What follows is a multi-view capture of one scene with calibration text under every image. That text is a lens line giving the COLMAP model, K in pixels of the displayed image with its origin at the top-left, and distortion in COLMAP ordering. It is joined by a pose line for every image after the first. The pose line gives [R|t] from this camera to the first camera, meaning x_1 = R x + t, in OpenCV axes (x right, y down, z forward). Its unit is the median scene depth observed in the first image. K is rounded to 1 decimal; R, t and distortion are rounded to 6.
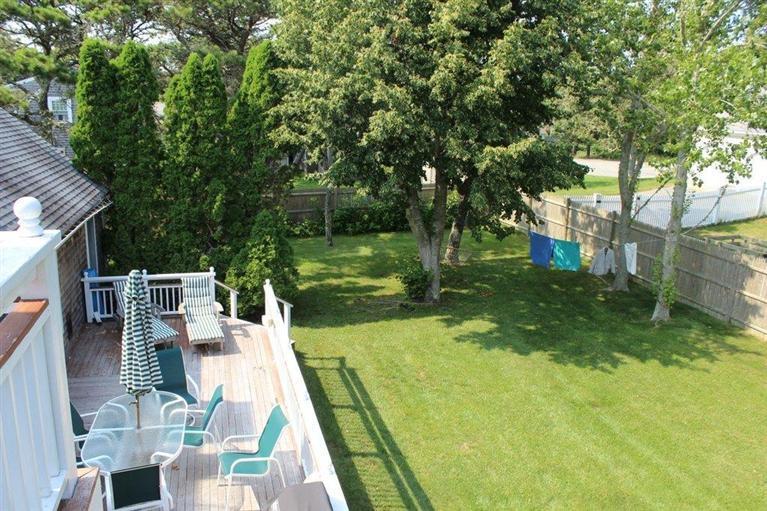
lens RADIAL K [[634.8, 0, 383.5], [0, 634.8, 255.5], [0, 0, 1]] dist [-0.169127, 0.151738]
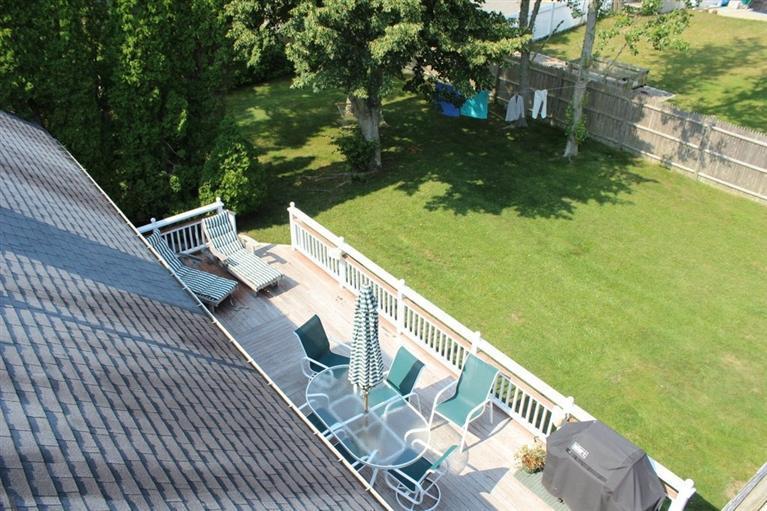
lens RADIAL K [[634.8, 0, 383.5], [0, 634.8, 255.5], [0, 0, 1]] dist [-0.169127, 0.151738]
pose [[0.916913, -0.227721, 0.327740, -0.324819], [0.106860, 0.931330, 0.348146, -0.176125], [-0.384514, -0.284197, 0.878283, 0.040106]]
